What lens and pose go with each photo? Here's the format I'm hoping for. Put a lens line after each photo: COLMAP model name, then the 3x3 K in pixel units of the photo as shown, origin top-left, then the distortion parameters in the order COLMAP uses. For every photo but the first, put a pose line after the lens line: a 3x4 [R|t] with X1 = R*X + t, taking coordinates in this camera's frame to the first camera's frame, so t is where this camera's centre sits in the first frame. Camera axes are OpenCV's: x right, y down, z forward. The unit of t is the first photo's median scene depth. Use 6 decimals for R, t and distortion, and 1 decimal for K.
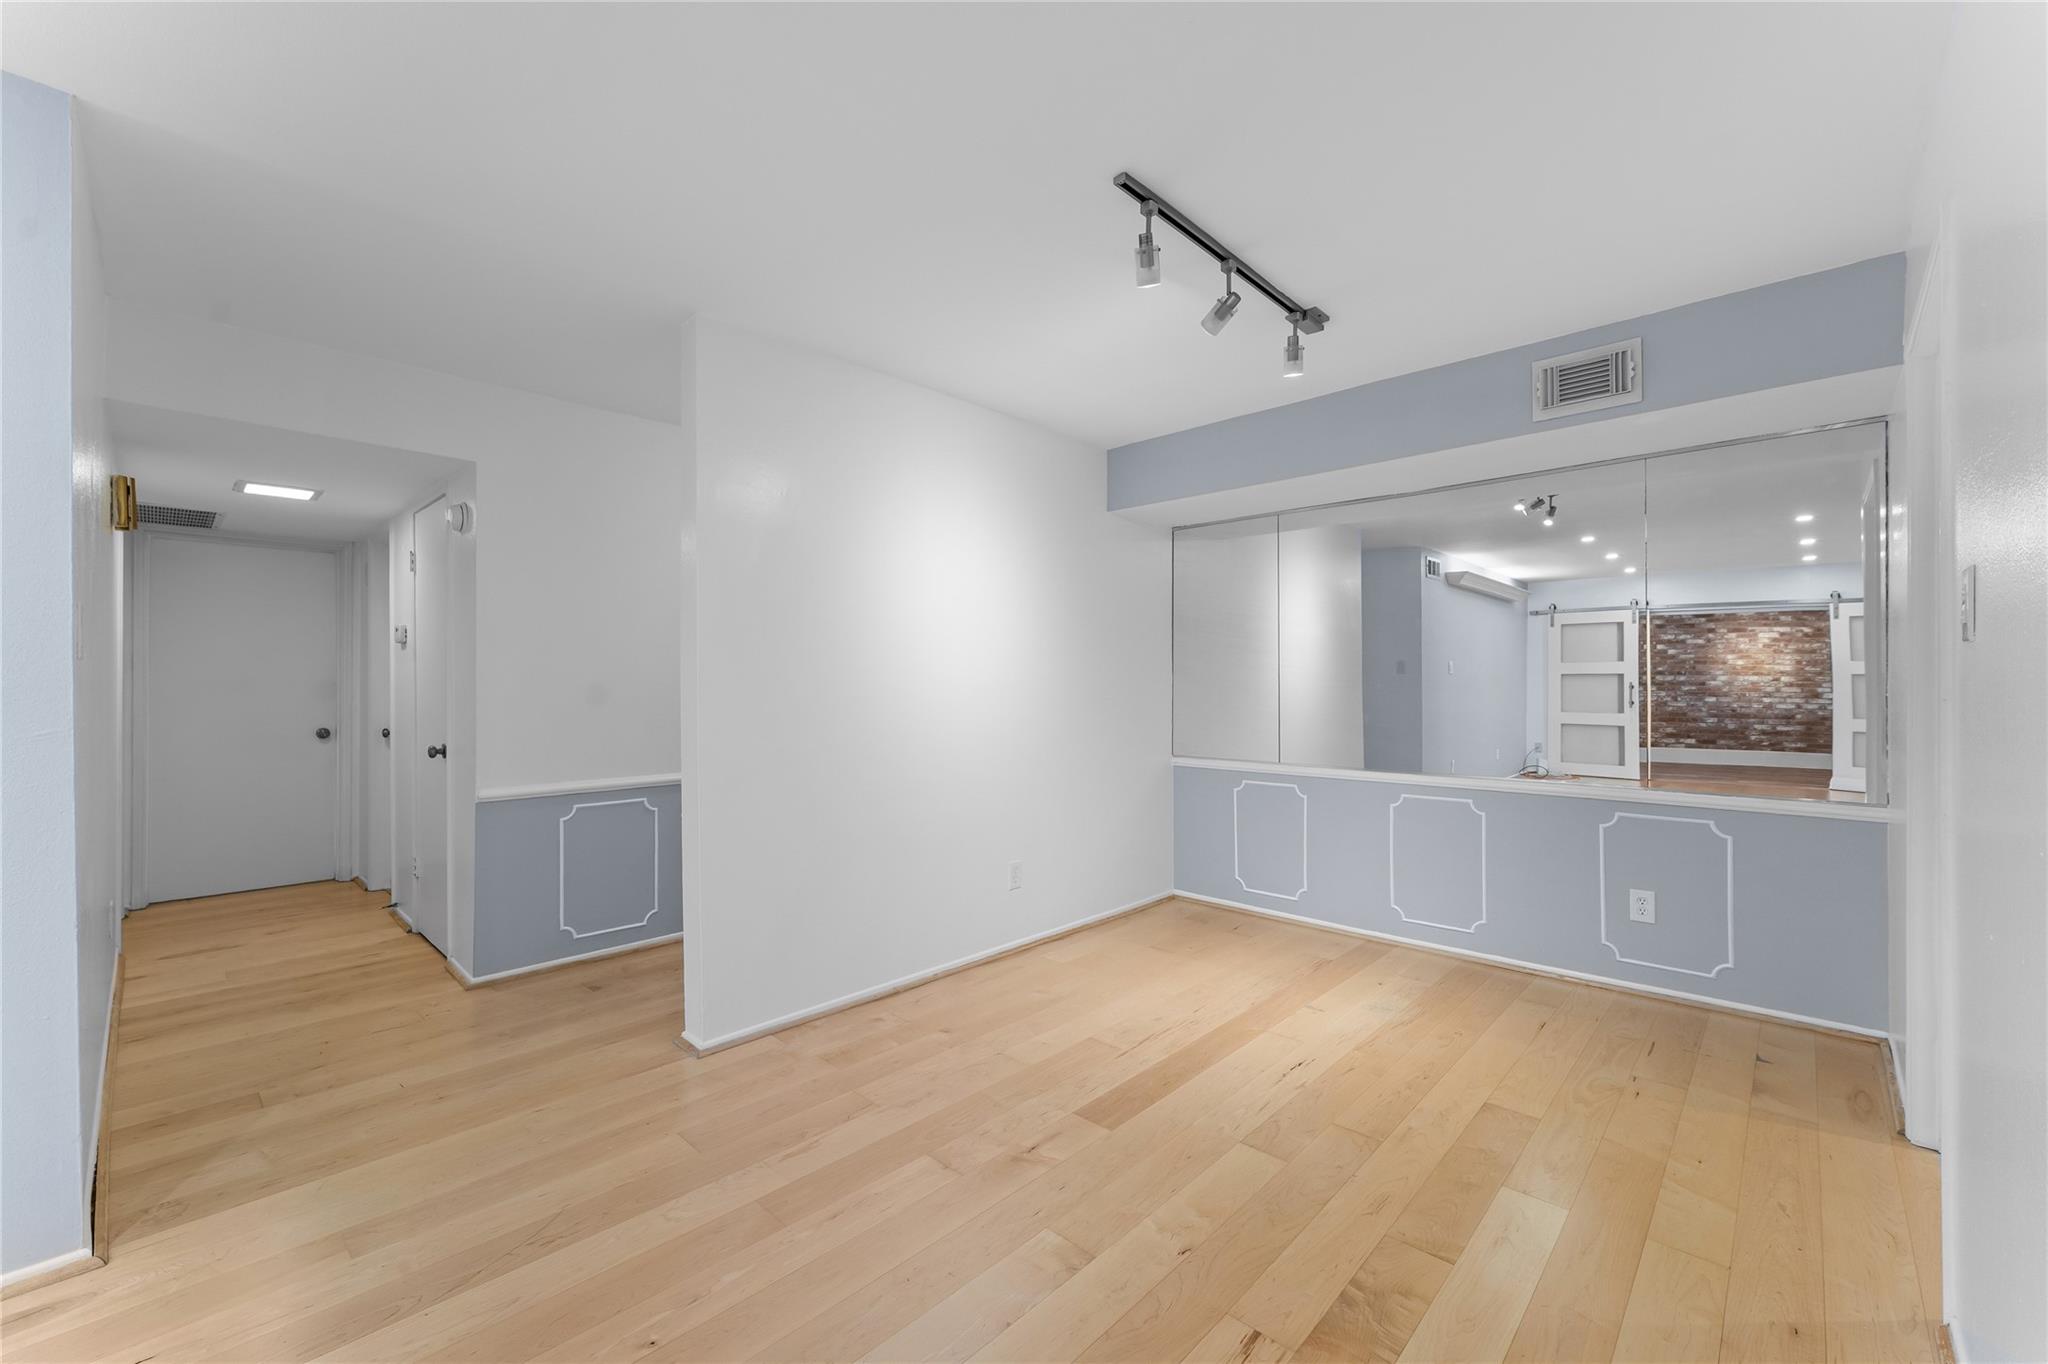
lens RADIAL K [[817.6, 0, 1024.0], [0, 817.6, 682.0], [0, 0, 1]] dist [-0.000901, -0.000370]
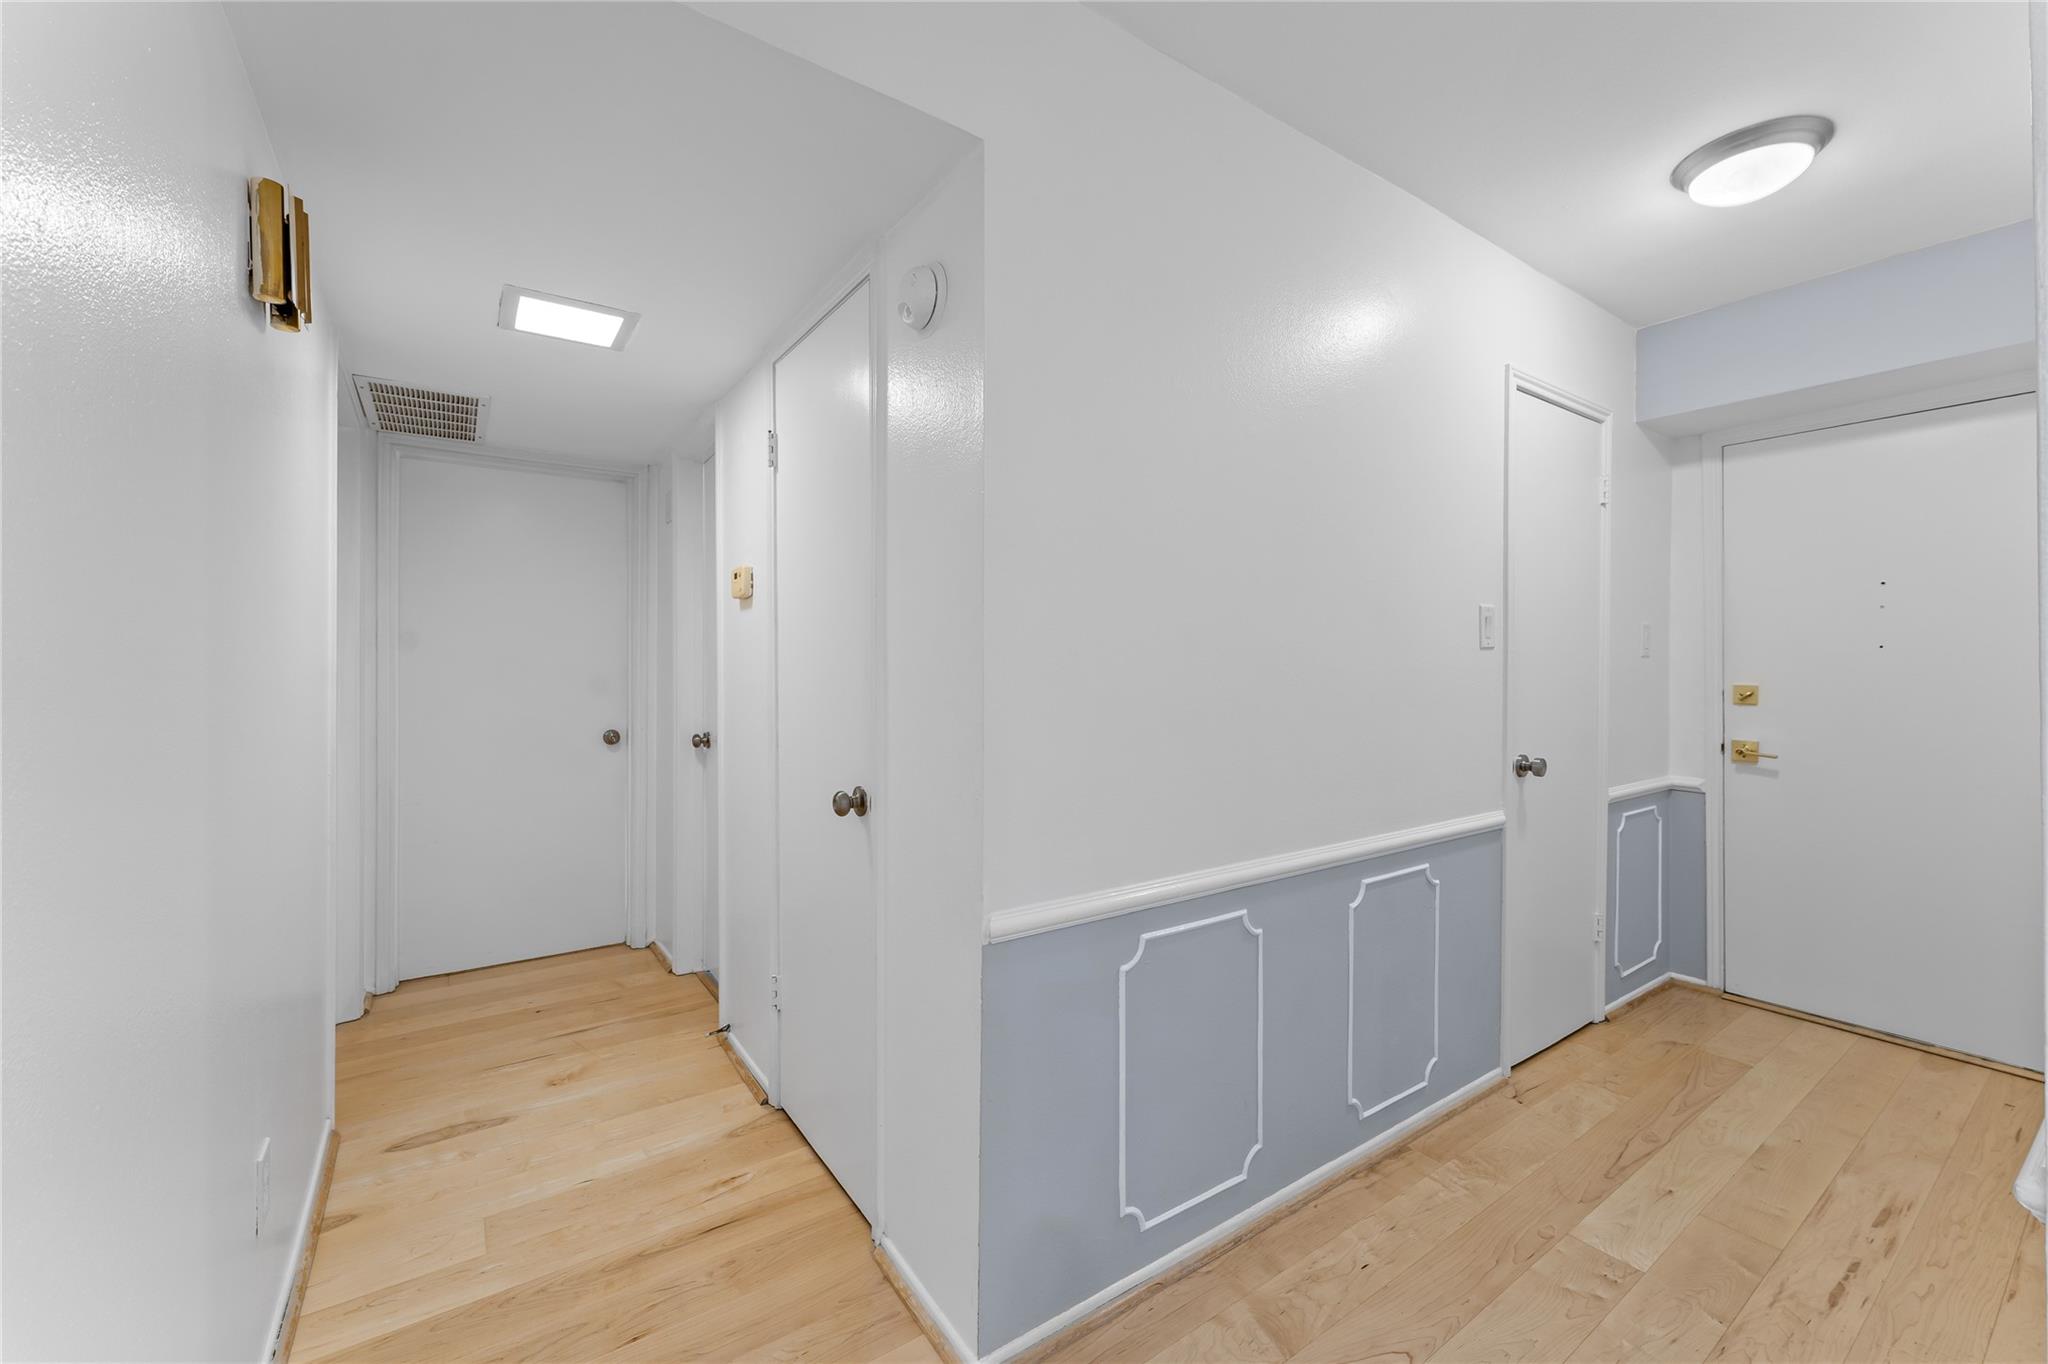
lens RADIAL K [[811.7, 0, 1021.3], [0, 811.7, 675.6], [0, 0, 1]] dist [0.001420, -0.000399]
pose [[0.978717, 0.004295, -0.205172, -0.369087], [-0.002780, 0.999967, 0.007674, 0.002859], [0.205198, -0.006941, 0.978696, 0.387364]]
